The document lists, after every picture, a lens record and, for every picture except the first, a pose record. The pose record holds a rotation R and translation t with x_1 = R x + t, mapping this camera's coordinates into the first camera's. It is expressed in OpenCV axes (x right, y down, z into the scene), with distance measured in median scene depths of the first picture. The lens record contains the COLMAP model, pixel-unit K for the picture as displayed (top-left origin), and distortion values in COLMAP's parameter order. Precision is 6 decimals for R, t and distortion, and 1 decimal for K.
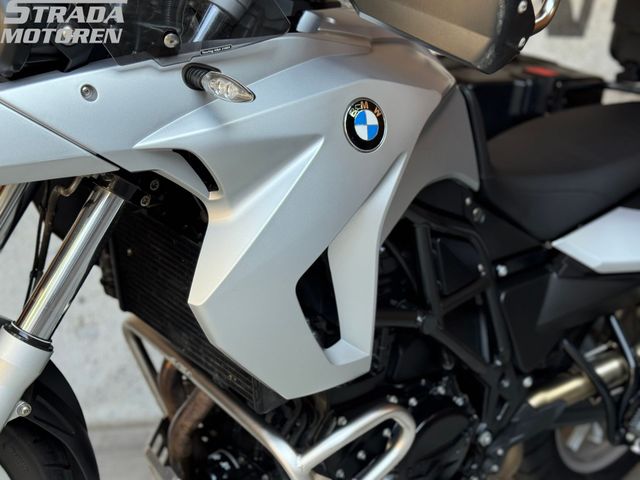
lens RADIAL K [[949.5, 0, 322.5], [0, 949.5, 241.5], [0, 0, 1]] dist [0.123274, 0.000000]
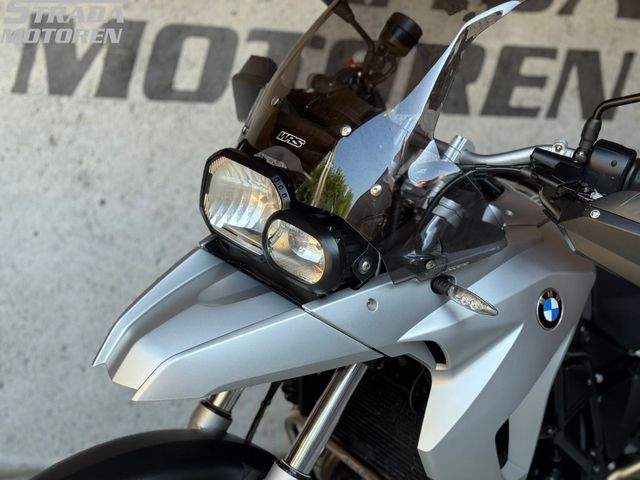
lens RADIAL K [[949.5, 0, 324.6], [0, 949.5, 234.6], [0, 0, 1]] dist [0.123274, 0.000000]
pose [[0.997890, 0.023798, 0.060407, -0.302731], [-0.025196, 0.999430, 0.022481, -0.217050], [-0.059837, -0.023956, 0.997921, -0.246654]]
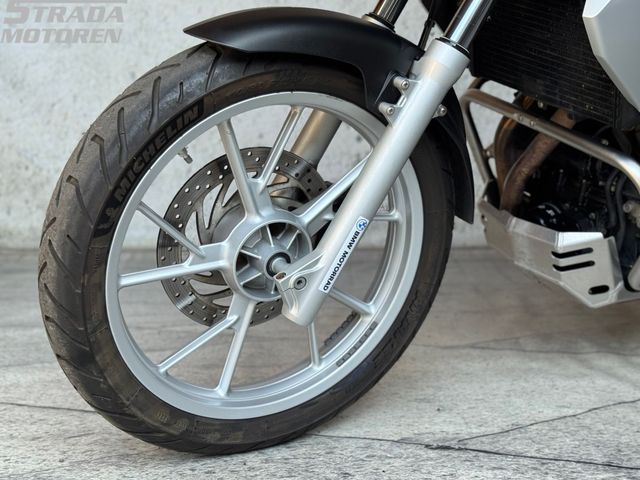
lens RADIAL K [[949.5, 0, 319.0], [0, 949.5, 238.4], [0, 0, 1]] dist [0.123274, 0.000000]
pose [[0.985379, 0.021339, -0.169037, -0.224110], [-0.011207, 0.998095, 0.060663, 0.240838], [0.170010, -0.057882, 0.983741, -0.273341]]
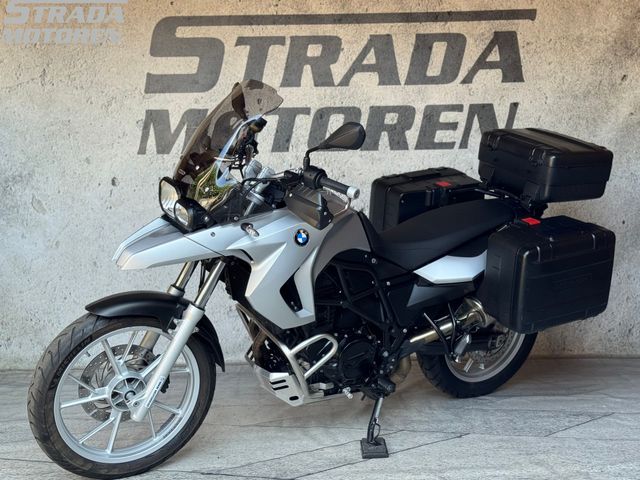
lens RADIAL K [[949.5, 0, 322.0], [0, 949.5, 242.8], [0, 0, 1]] dist [0.123274, 0.000000]
pose [[0.982572, -0.011379, -0.185533, 0.598525], [0.011317, 0.999935, -0.001395, -0.089757], [0.185537, -0.000729, 0.982637, -1.763921]]
